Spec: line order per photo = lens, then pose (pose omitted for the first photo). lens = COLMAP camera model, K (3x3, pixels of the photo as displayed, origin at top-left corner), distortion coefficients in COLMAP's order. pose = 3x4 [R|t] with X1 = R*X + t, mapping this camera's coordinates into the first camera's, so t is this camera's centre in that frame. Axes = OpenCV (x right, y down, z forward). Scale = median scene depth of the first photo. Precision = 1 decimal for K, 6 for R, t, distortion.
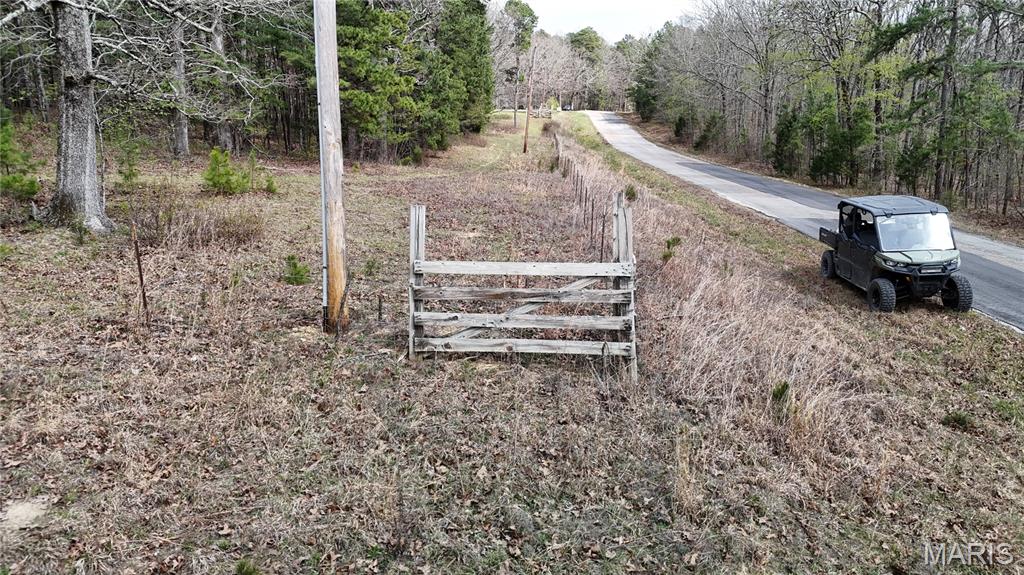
lens RADIAL K [[760.7, 0, 511.5], [0, 760.7, 291.7], [0, 0, 1]] dist [0.063728, -0.044934]
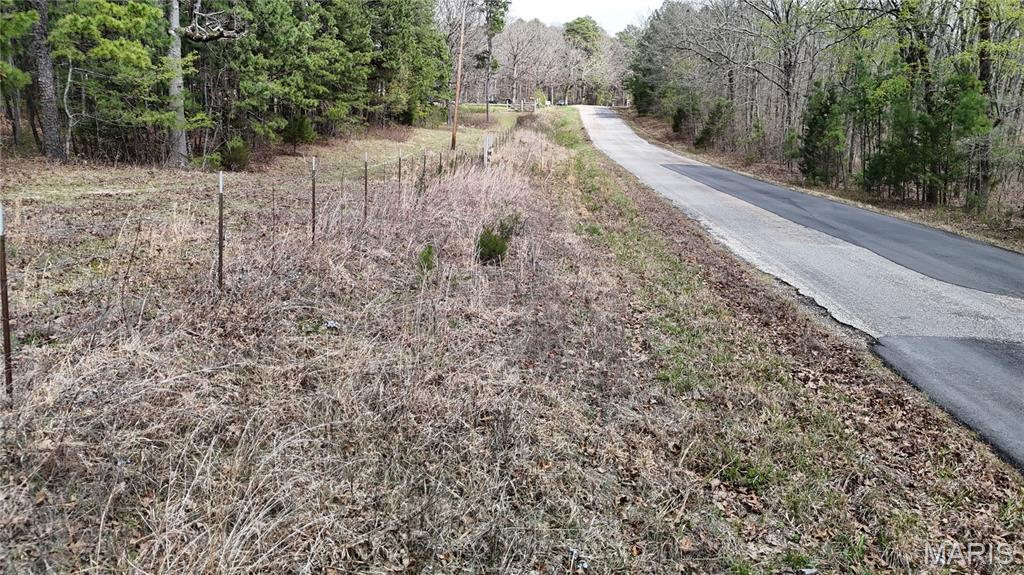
lens RADIAL K [[760.7, 0, 521.3], [0, 760.7, 283.1], [0, 0, 1]] dist [0.063728, -0.044934]
pose [[0.999997, -0.000368, -0.002427, 0.052315], [0.000342, 0.999943, -0.010718, -0.031213], [0.002431, 0.010717, 0.999940, 0.178343]]
